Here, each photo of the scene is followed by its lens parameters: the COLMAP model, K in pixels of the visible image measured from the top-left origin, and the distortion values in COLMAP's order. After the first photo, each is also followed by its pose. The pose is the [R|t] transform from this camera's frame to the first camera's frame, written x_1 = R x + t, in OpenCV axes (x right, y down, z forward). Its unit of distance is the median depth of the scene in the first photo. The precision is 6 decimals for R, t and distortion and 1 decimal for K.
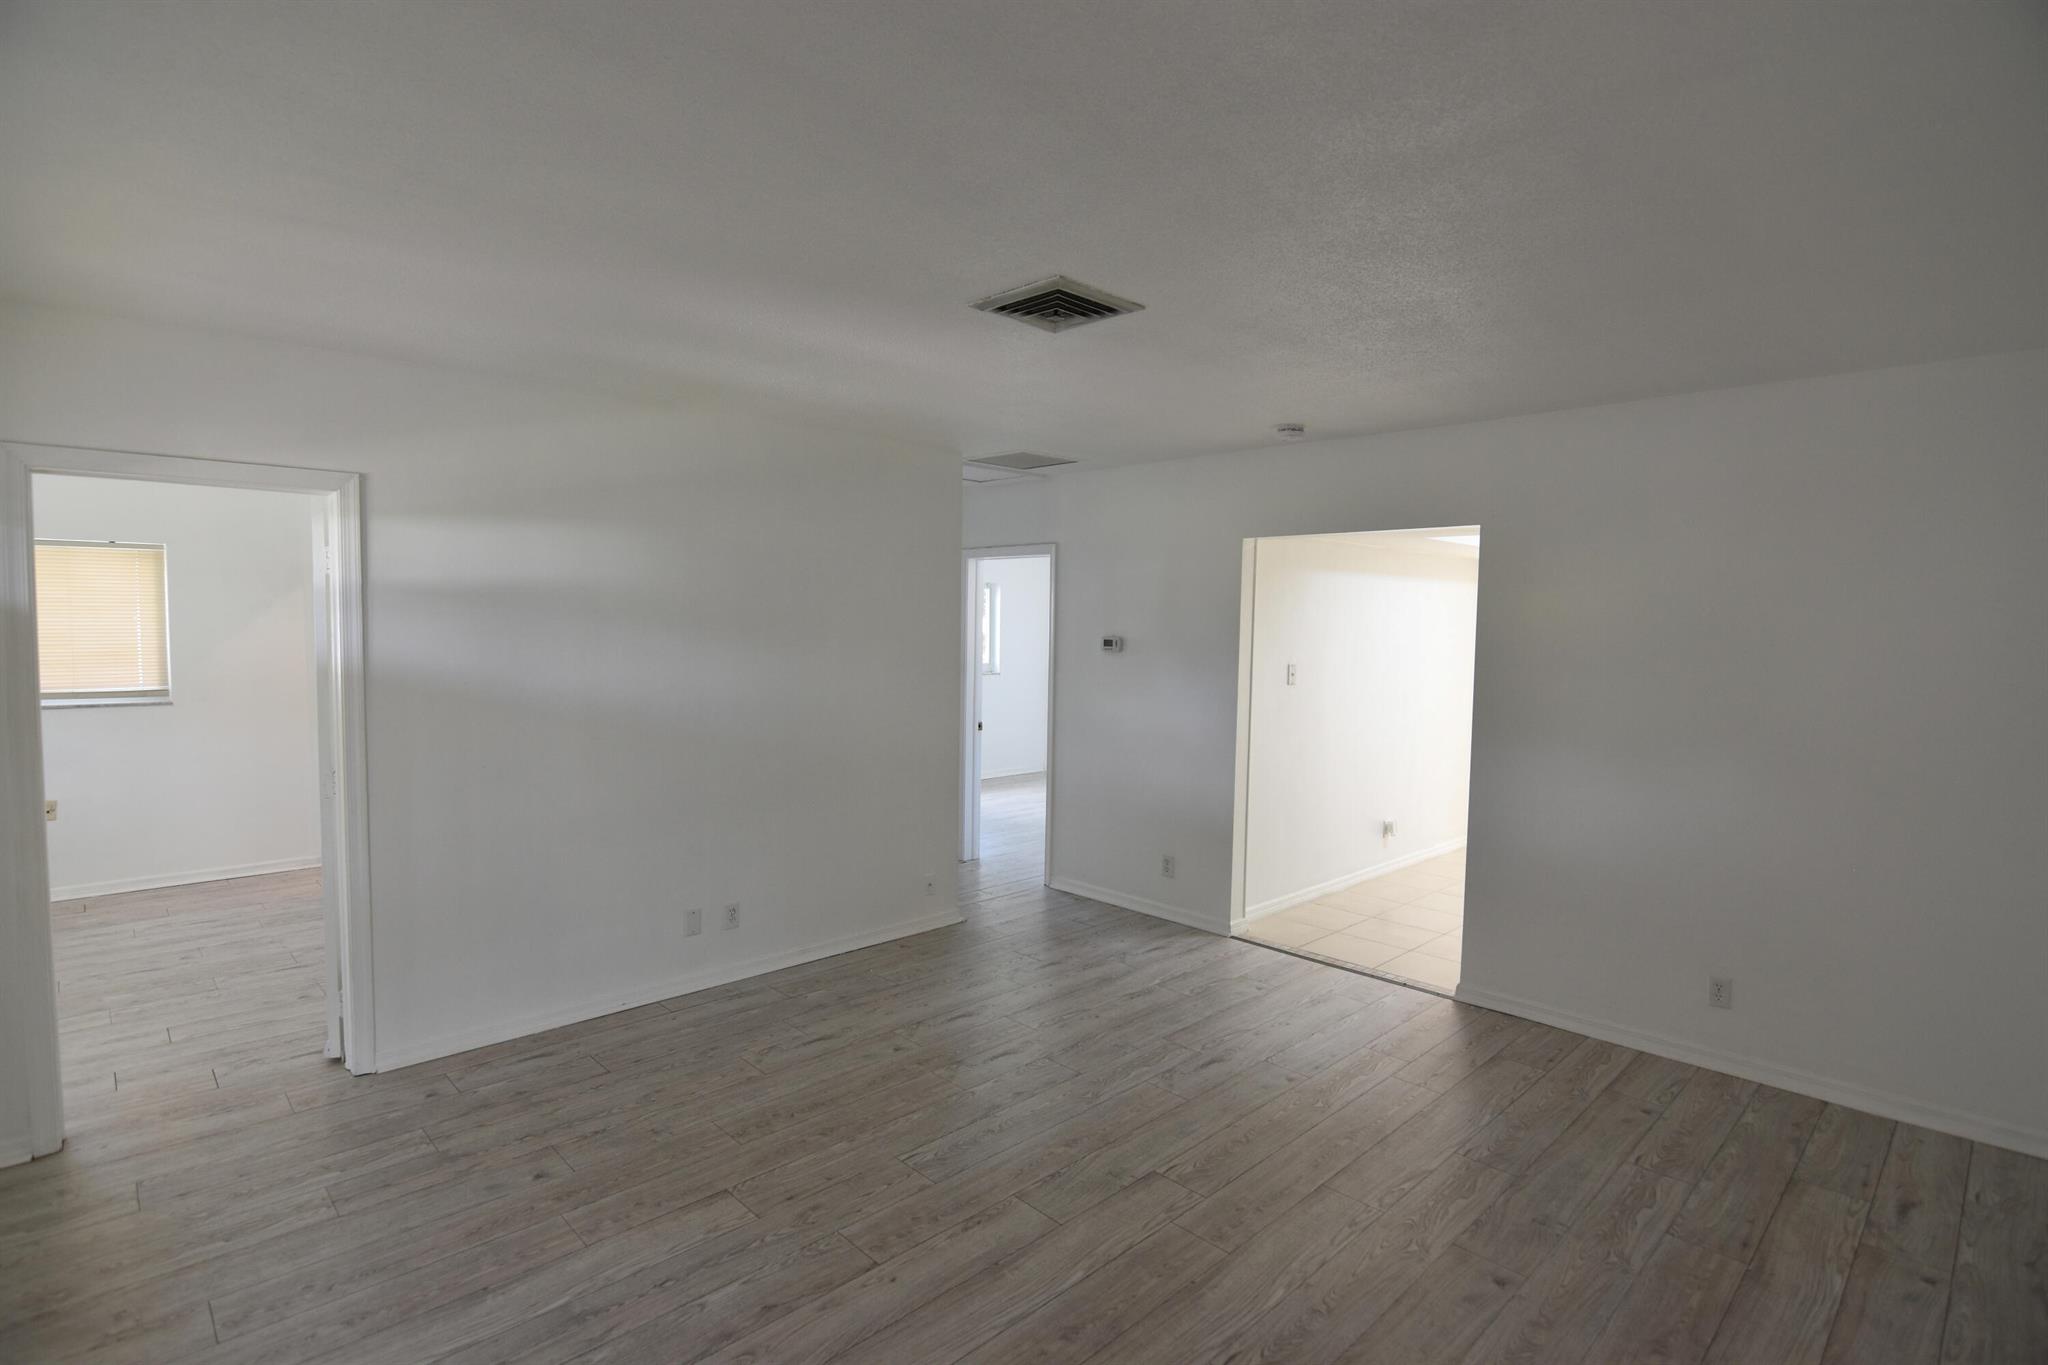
lens RADIAL K [[1000.2, 0, 1017.5], [0, 1000.2, 686.6], [0, 0, 1]] dist [-0.002748, -0.010907]
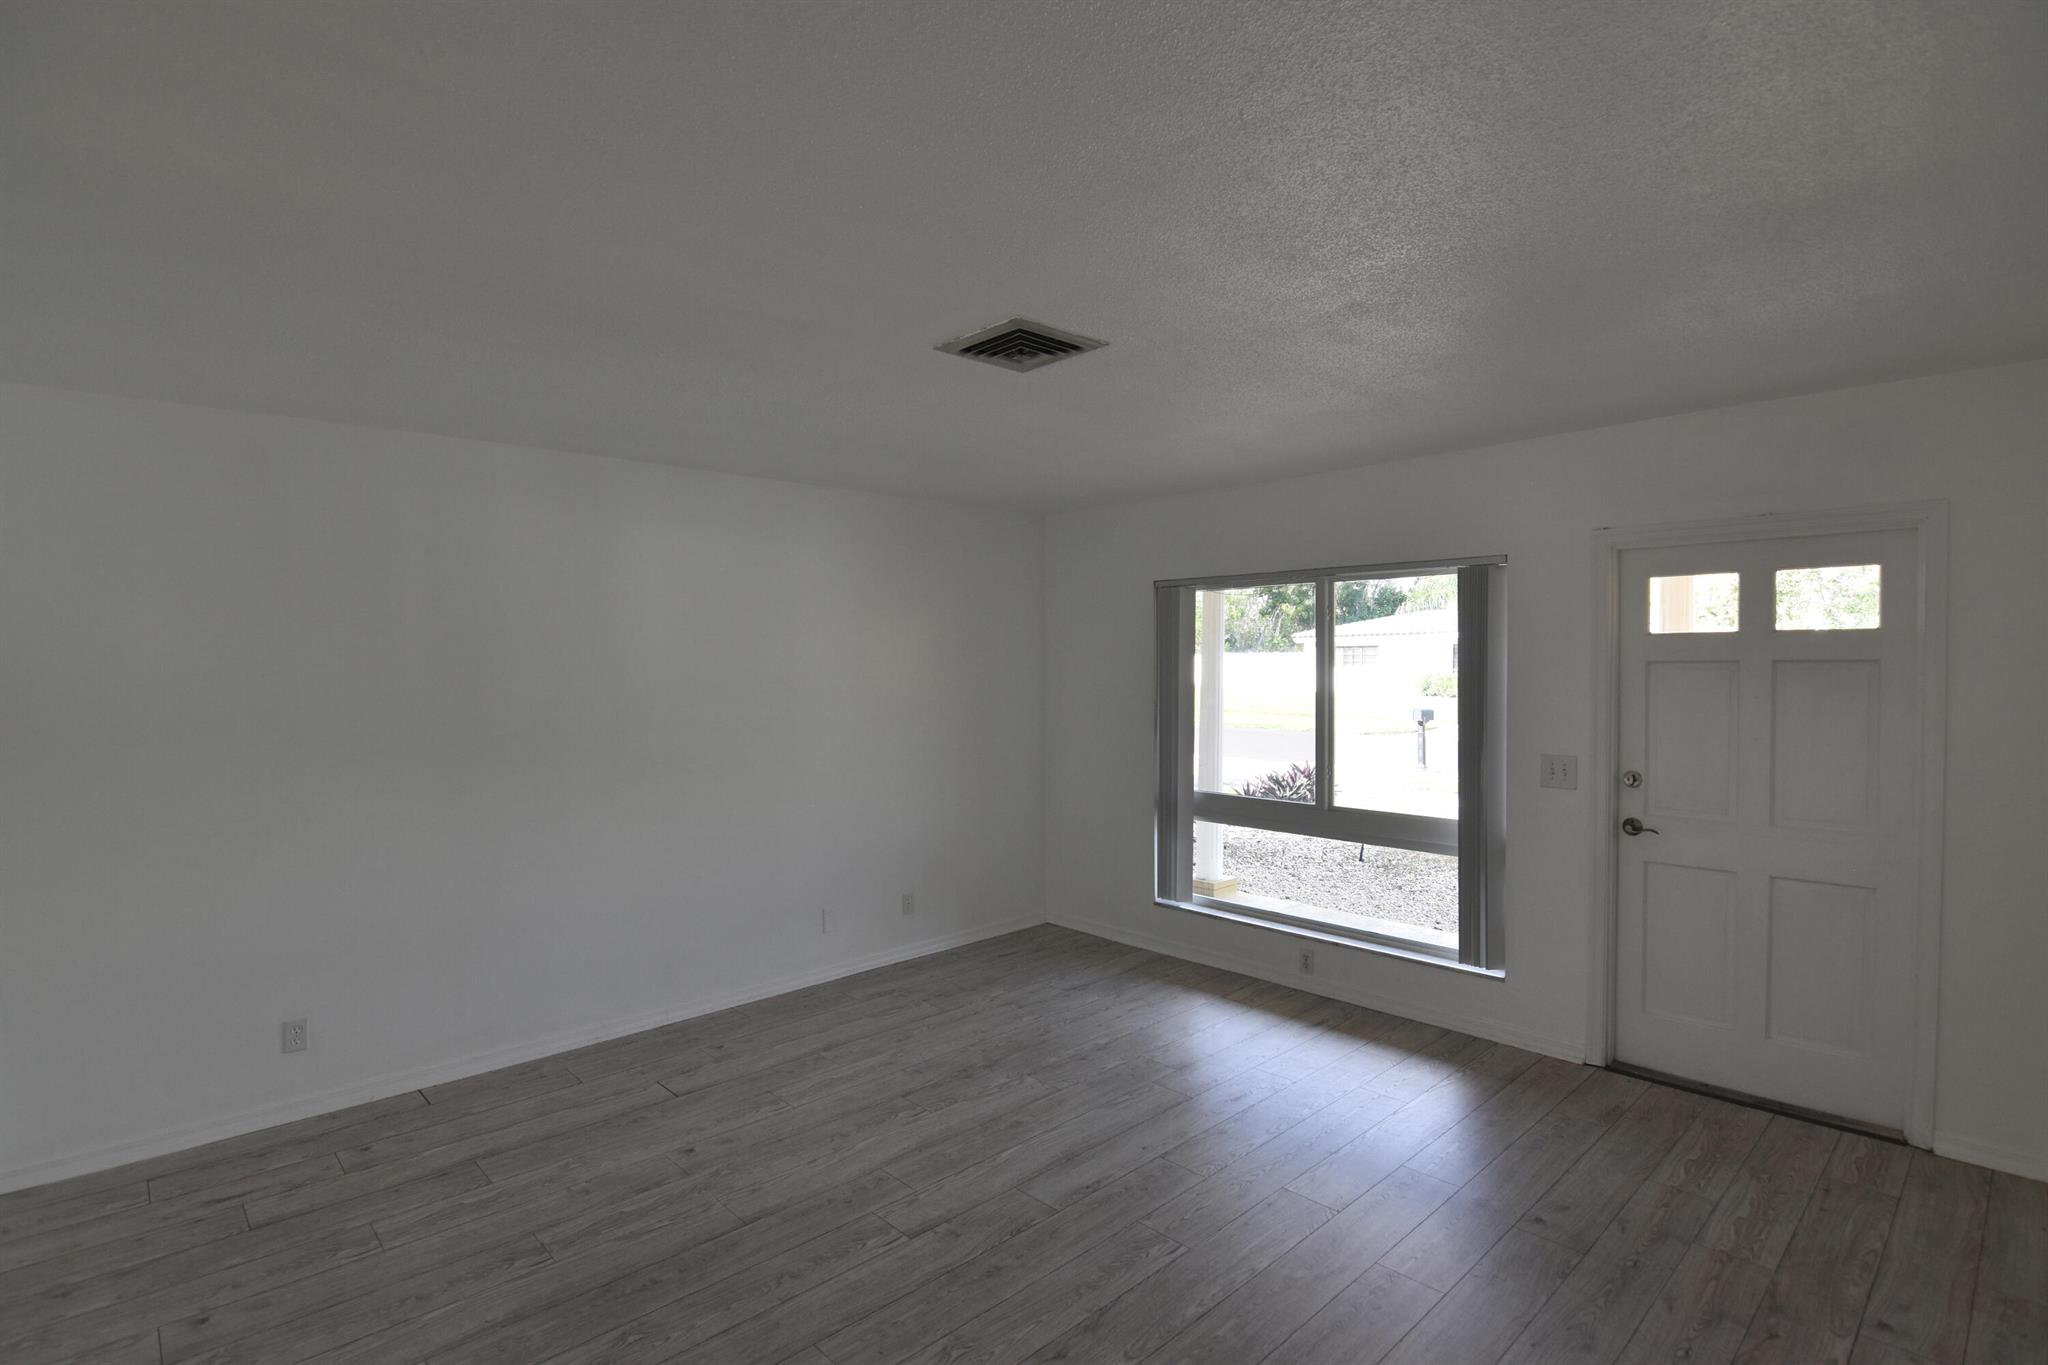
lens RADIAL K [[1000.2, 0, 1018.4], [0, 1000.2, 676.8], [0, 0, 1]] dist [-0.002748, -0.010907]
pose [[-0.999938, -0.004224, 0.010295, 0.026161], [-0.003352, 0.996518, 0.083307, -0.116544], [-0.010611, 0.083268, -0.996471, 1.798891]]
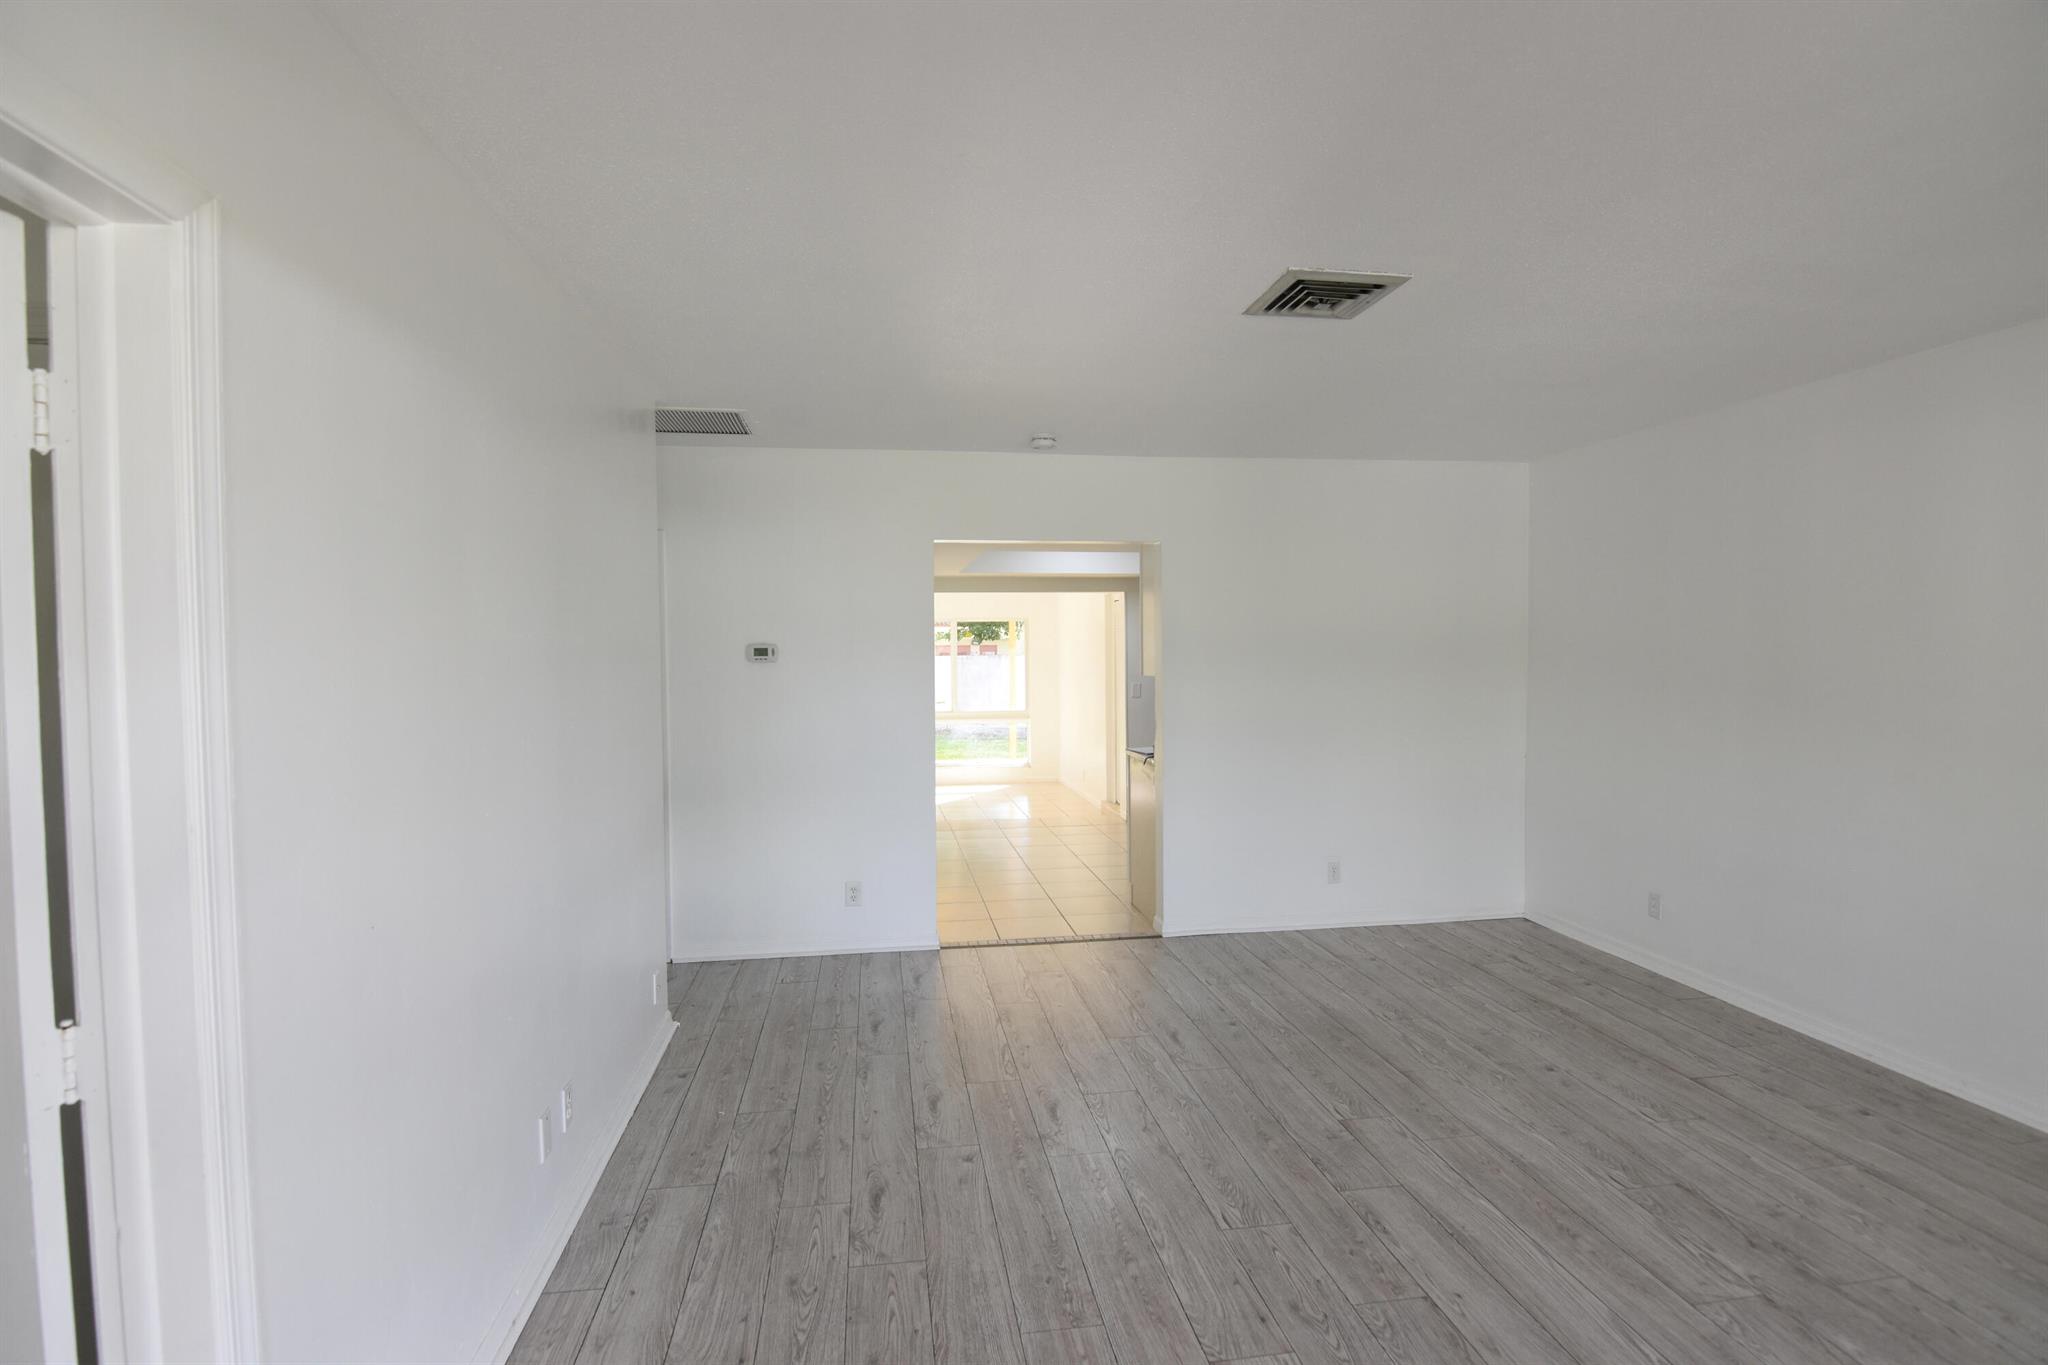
lens RADIAL K [[1000.2, 0, 1021.5], [0, 1000.2, 684.0], [0, 0, 1]] dist [-0.002748, -0.010907]
pose [[0.579042, -0.046249, 0.813985, -0.866880], [0.068669, 0.997609, 0.007833, -0.013946], [-0.812401, 0.051360, 0.580833, 0.597291]]
